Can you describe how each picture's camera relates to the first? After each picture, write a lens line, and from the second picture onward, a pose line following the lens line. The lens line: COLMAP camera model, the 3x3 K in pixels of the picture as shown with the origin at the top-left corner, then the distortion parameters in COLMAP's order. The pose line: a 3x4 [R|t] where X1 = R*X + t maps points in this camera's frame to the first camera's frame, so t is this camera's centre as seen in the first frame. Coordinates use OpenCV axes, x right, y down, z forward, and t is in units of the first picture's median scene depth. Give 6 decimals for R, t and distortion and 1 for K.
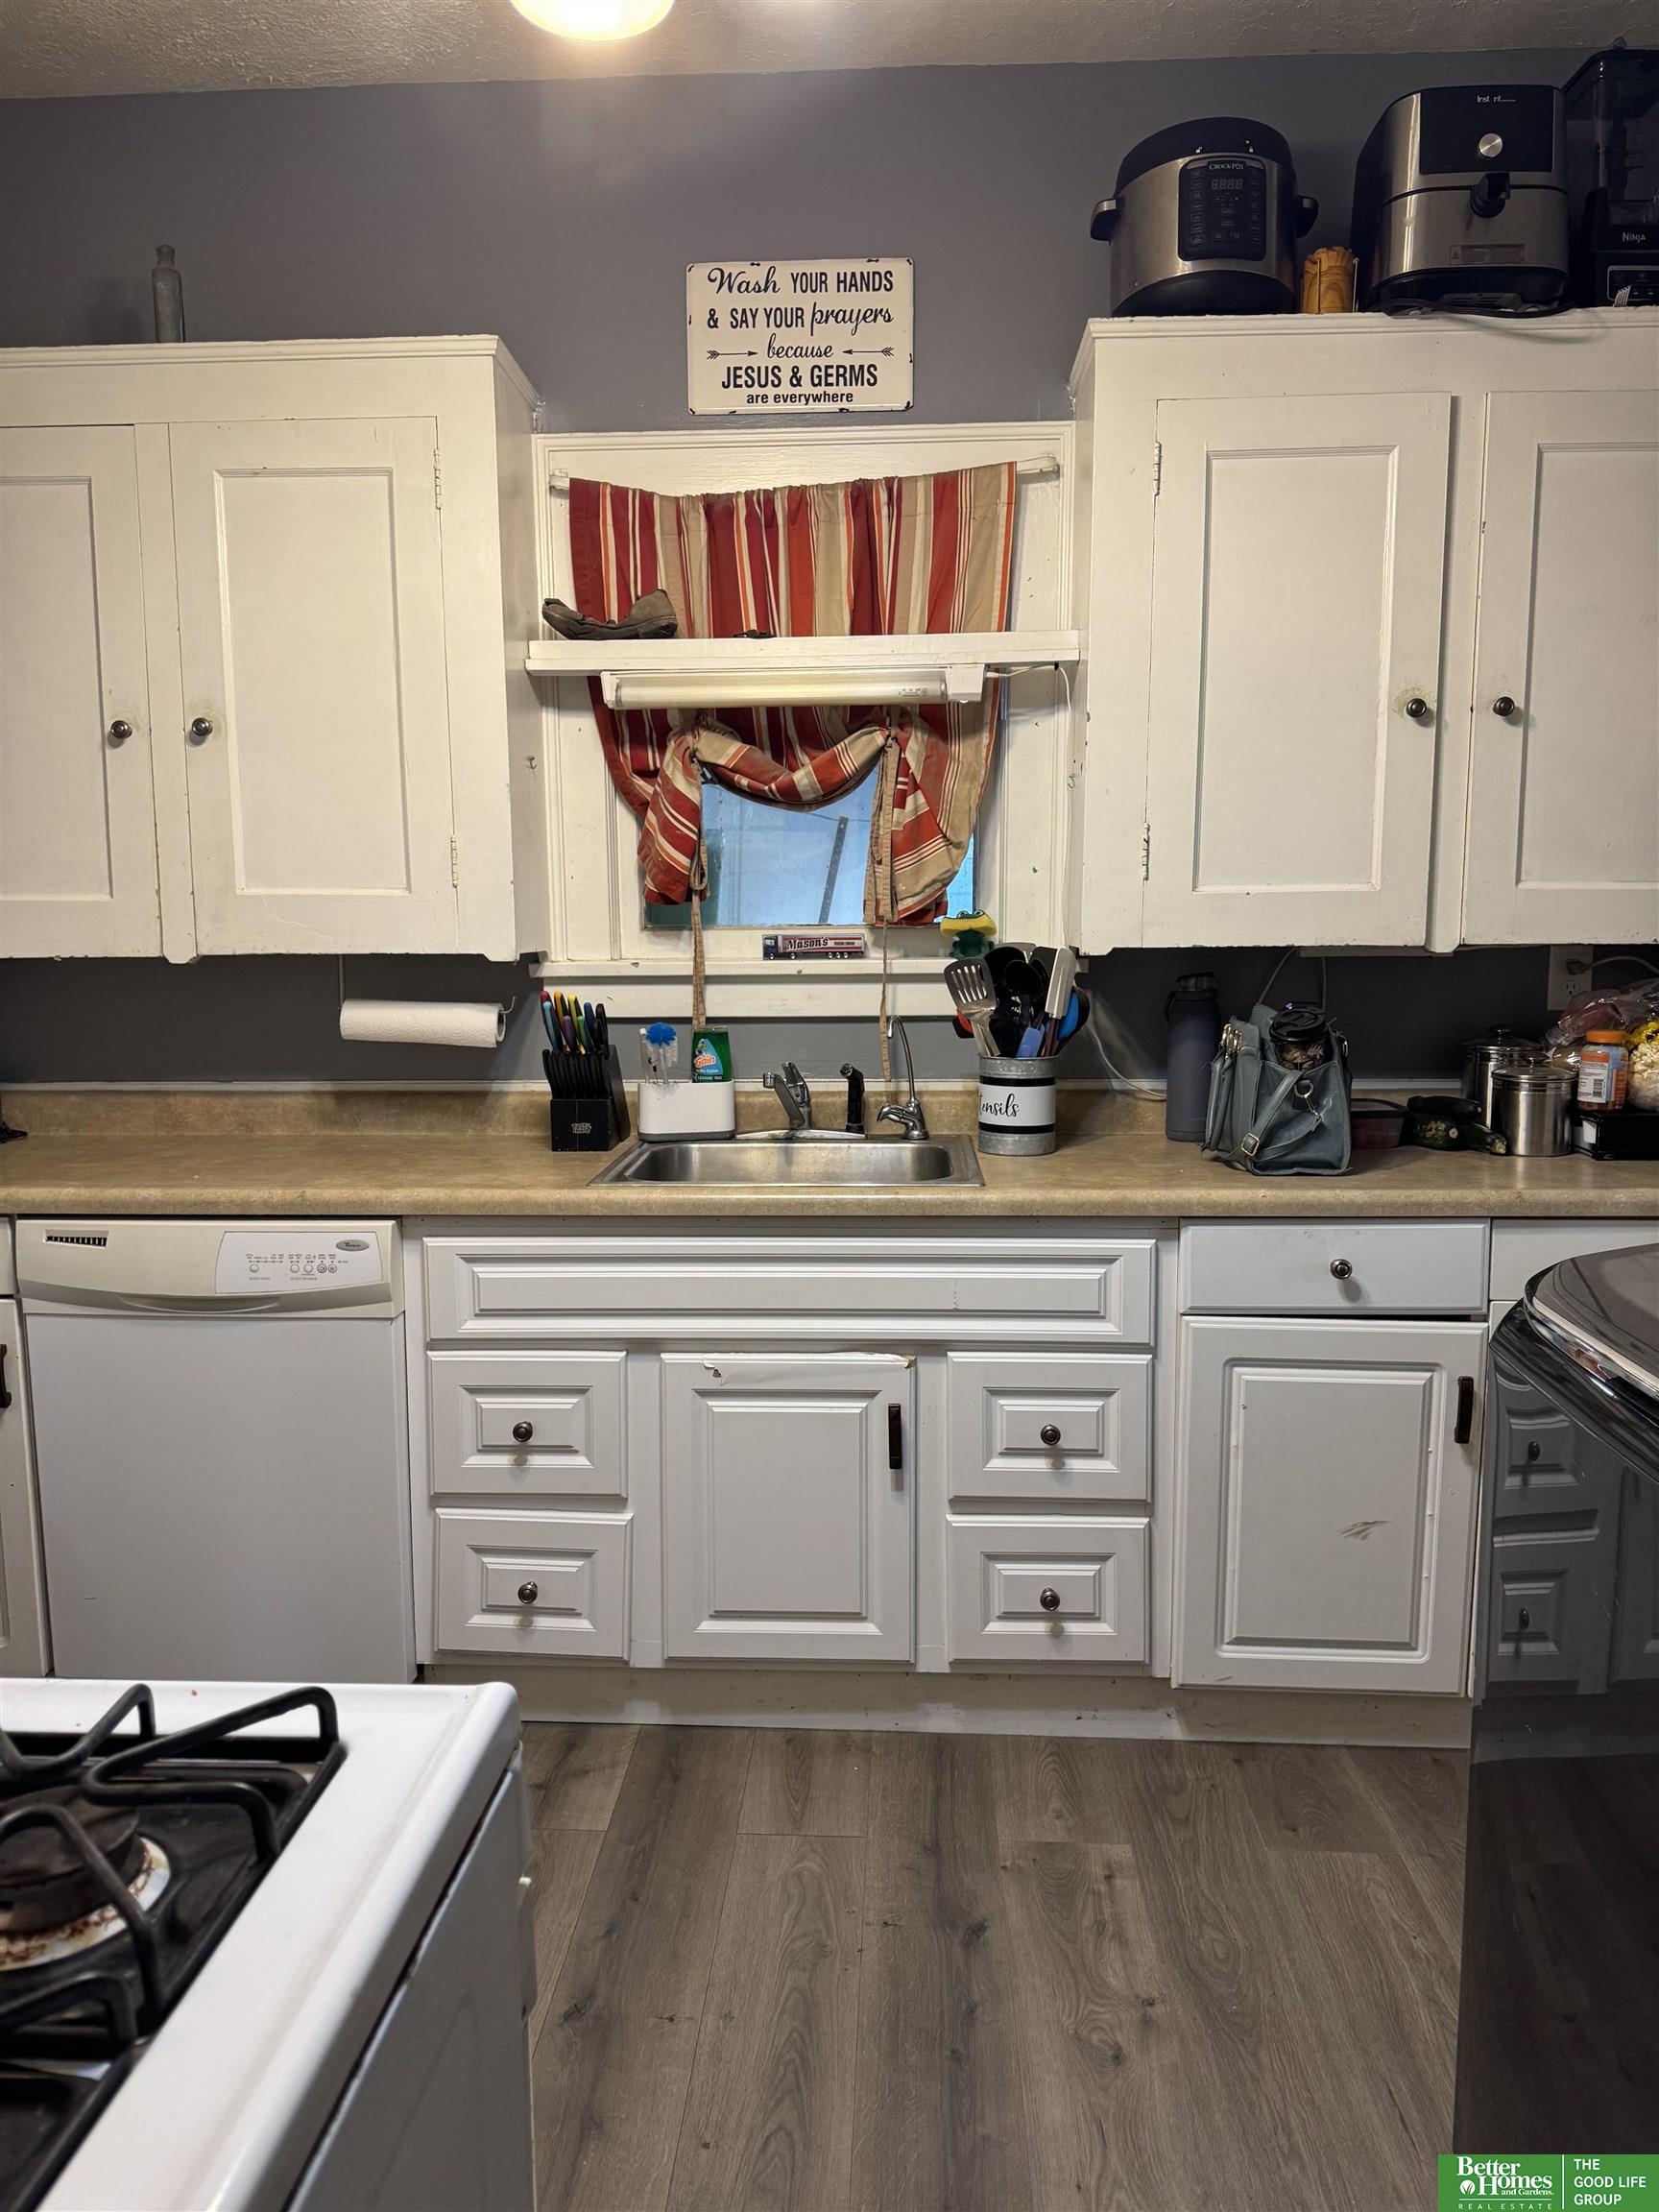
lens RADIAL K [[1554.1, 0, 826.6], [0, 1554.1, 1123.7], [0, 0, 1]] dist [0.196277, -0.405972]
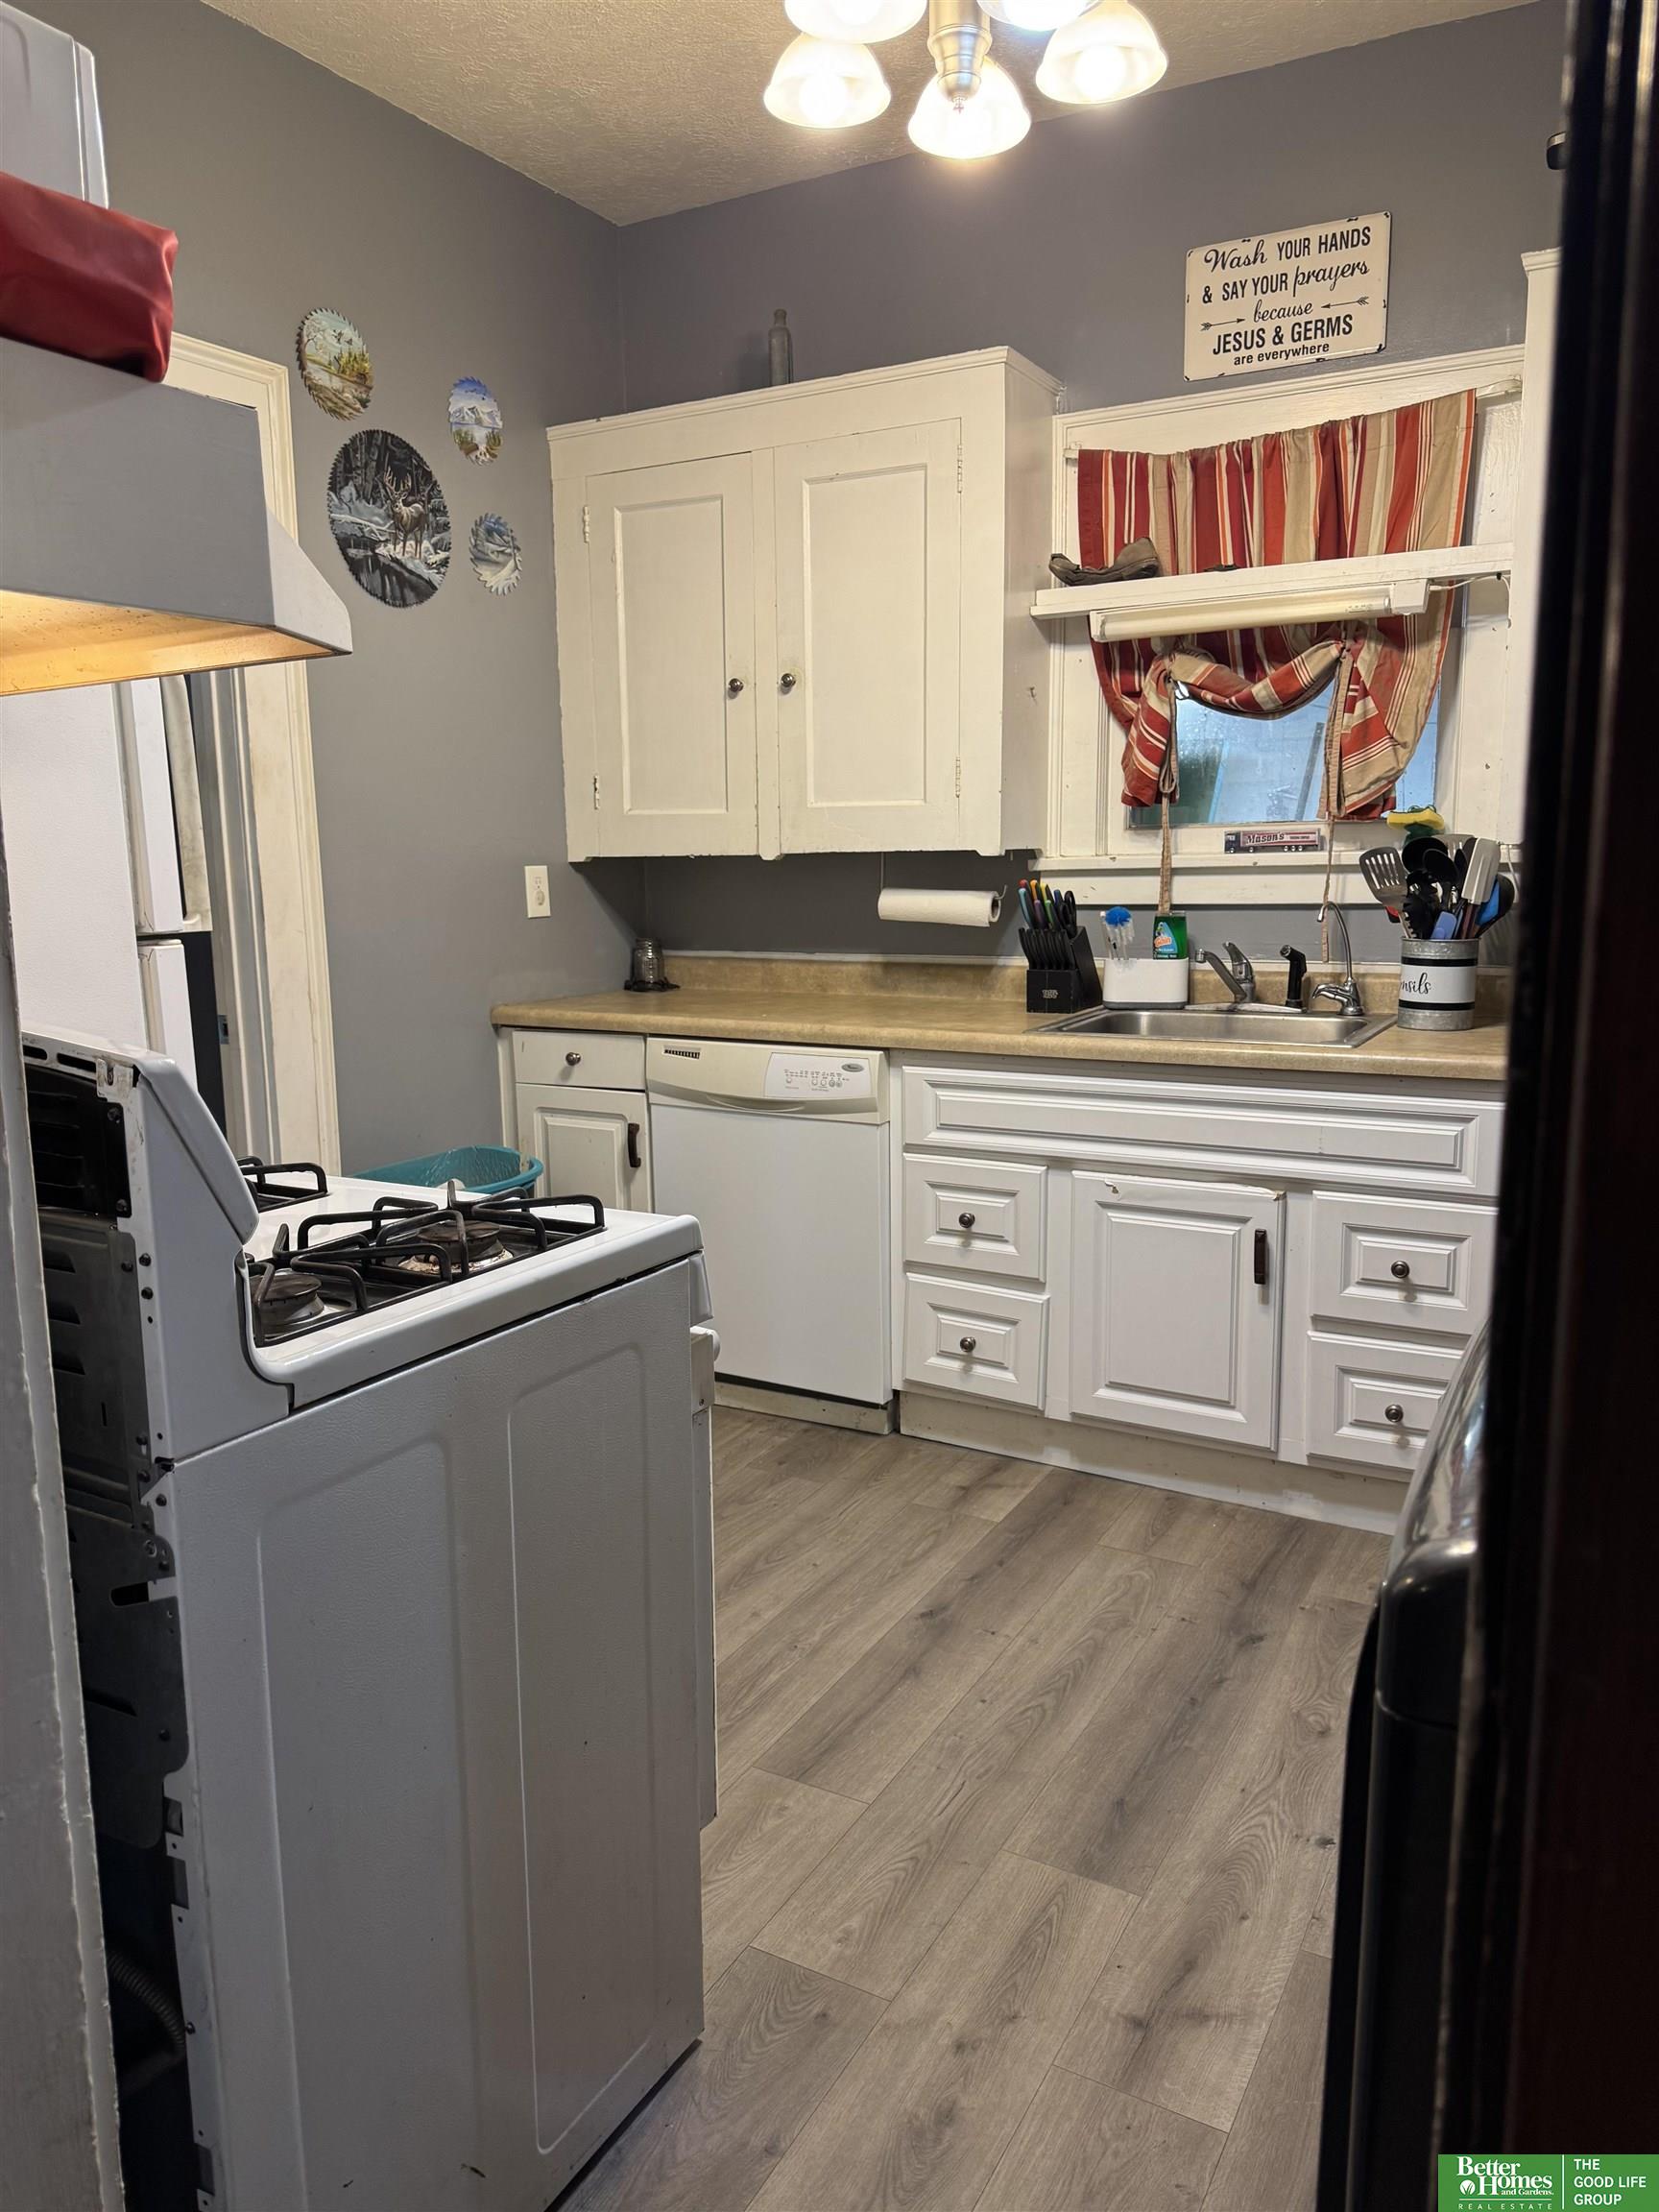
lens RADIAL K [[1579.3, 0, 829.5], [0, 1579.3, 1106.0], [0, 0, 1]] dist [0.145965, -0.218829]
pose [[0.898933, 0.066930, -0.432943, 0.230324], [-0.050936, 0.997526, 0.048451, 0.039287], [0.435115, -0.021502, 0.900118, -0.190698]]
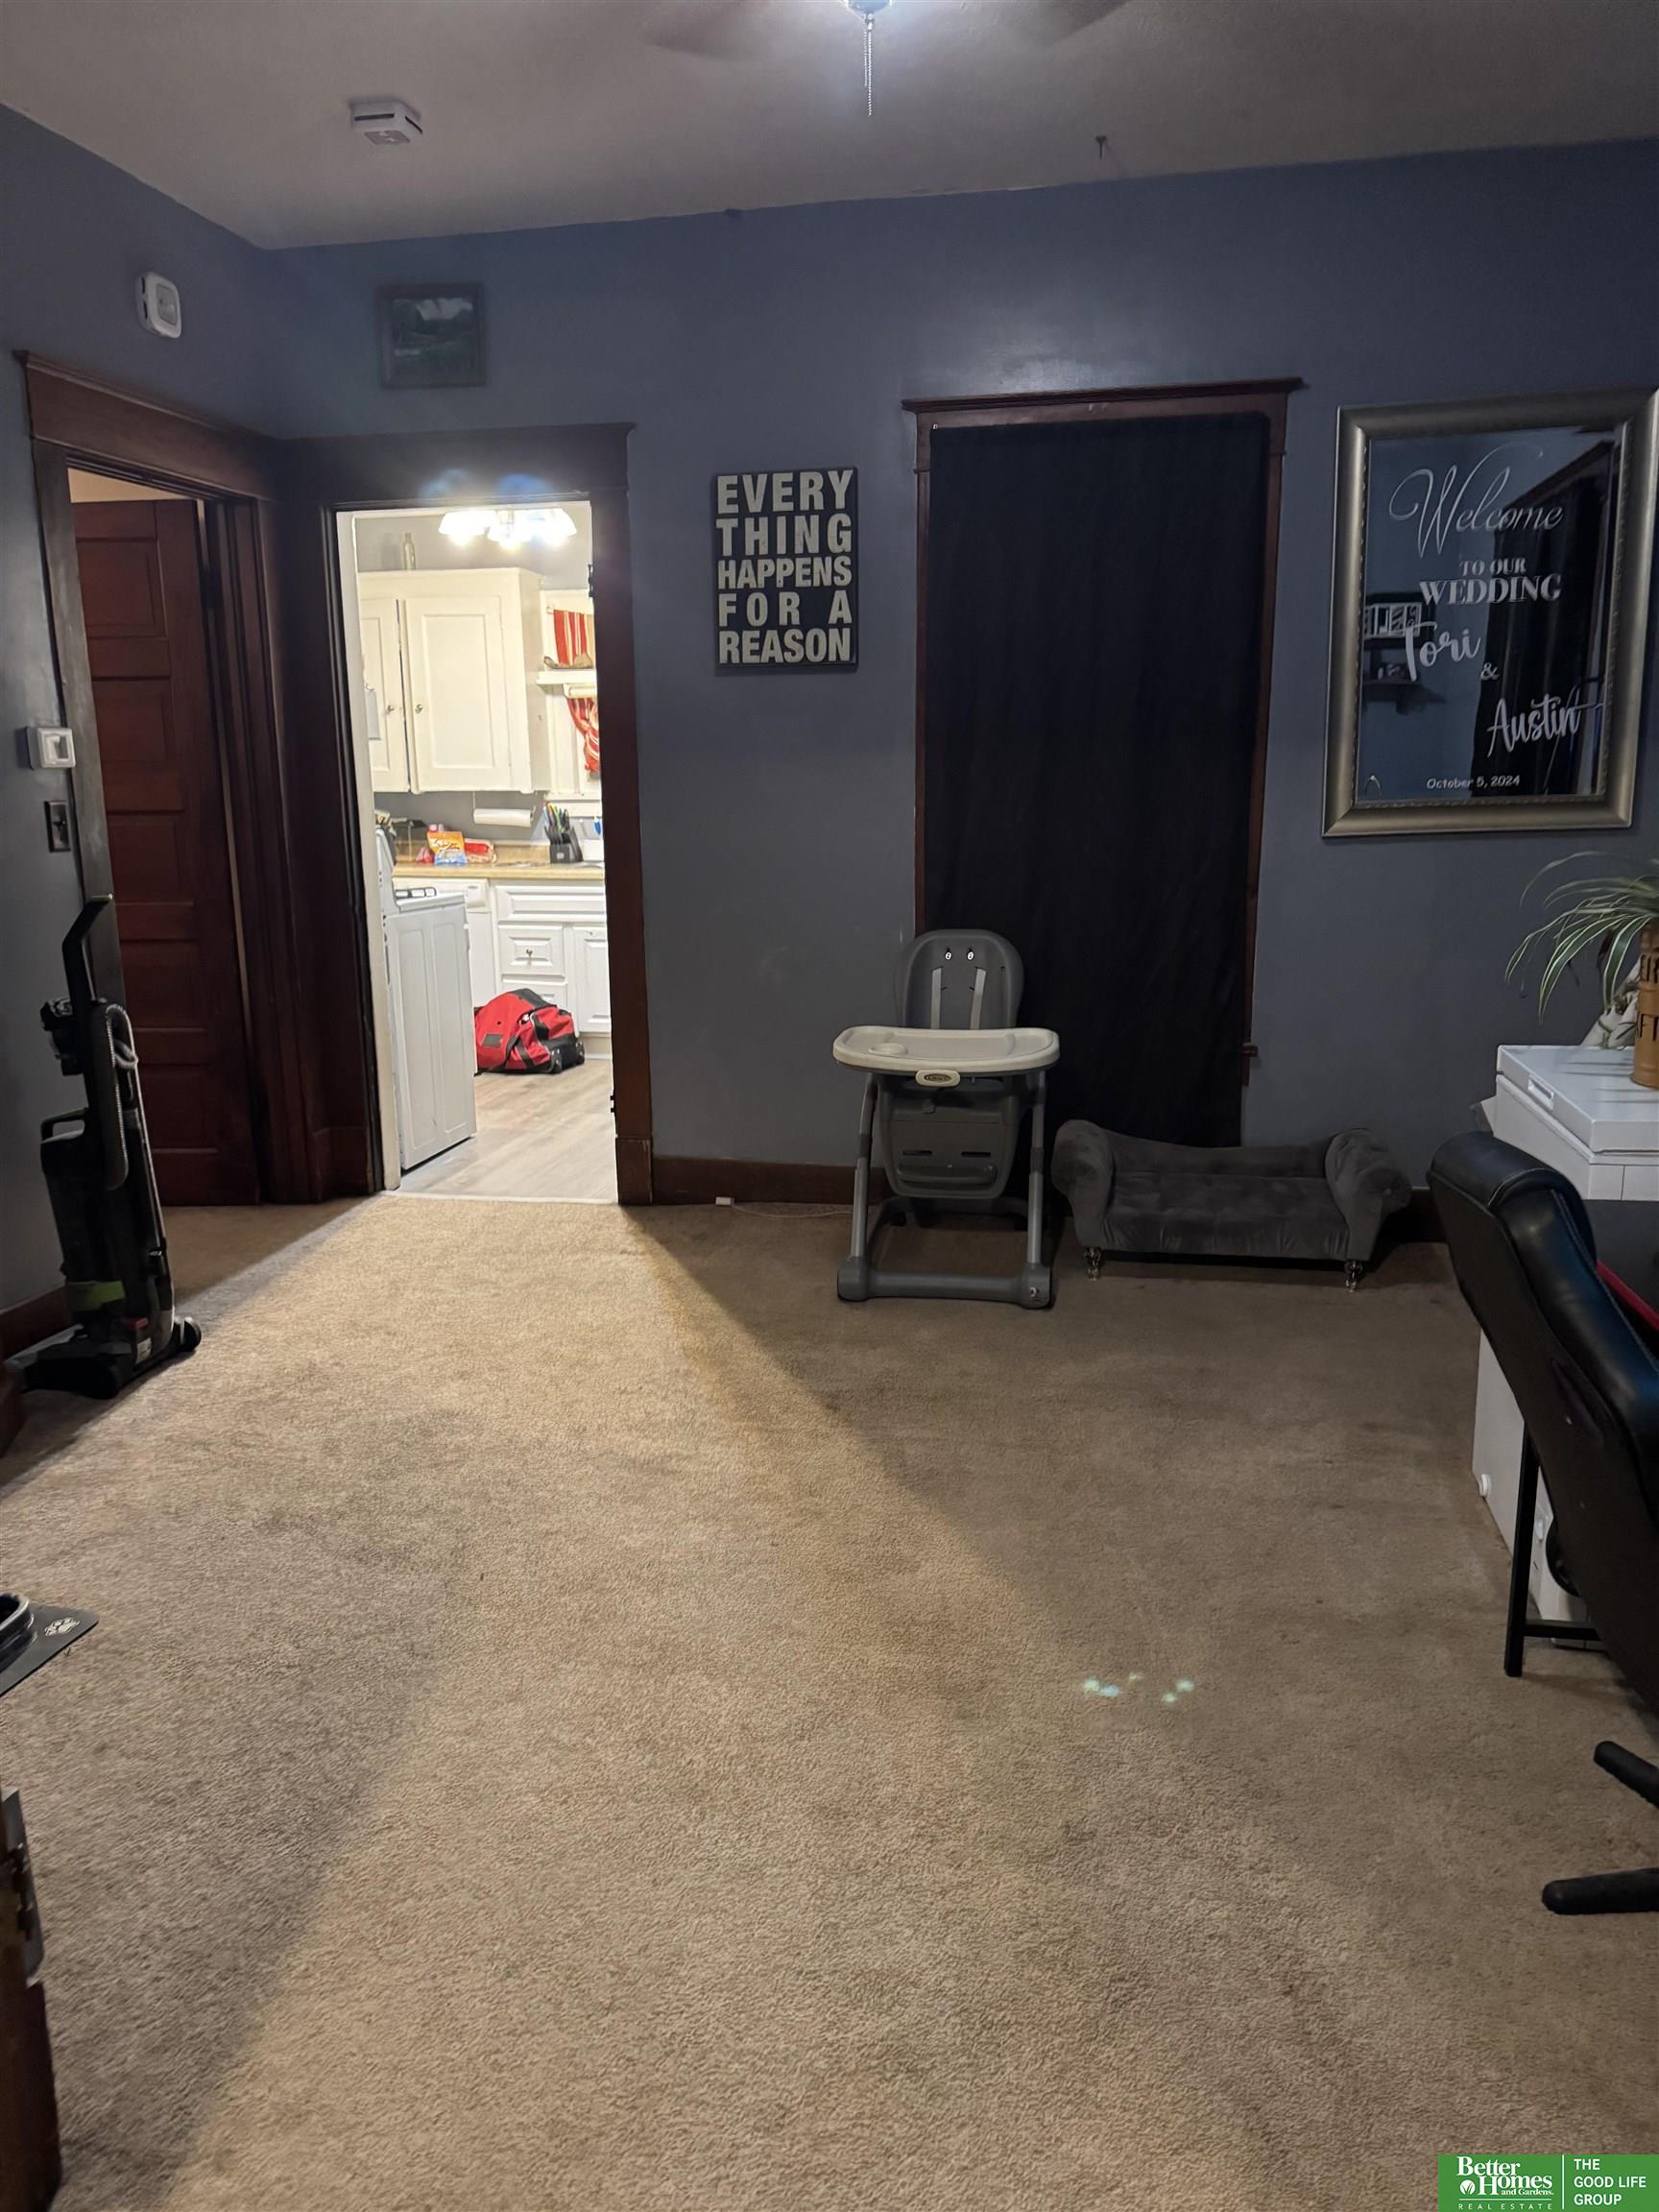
lens RADIAL K [[1558.0, 0, 829.5], [0, 1558.0, 1106.0], [0, 0, 1]] dist [0.150348, -0.158003]
pose [[0.992010, 0.016339, -0.125097, 0.650373], [-0.007966, 0.997711, 0.067147, 0.246699], [0.125908, -0.065614, 0.989870, -1.643745]]
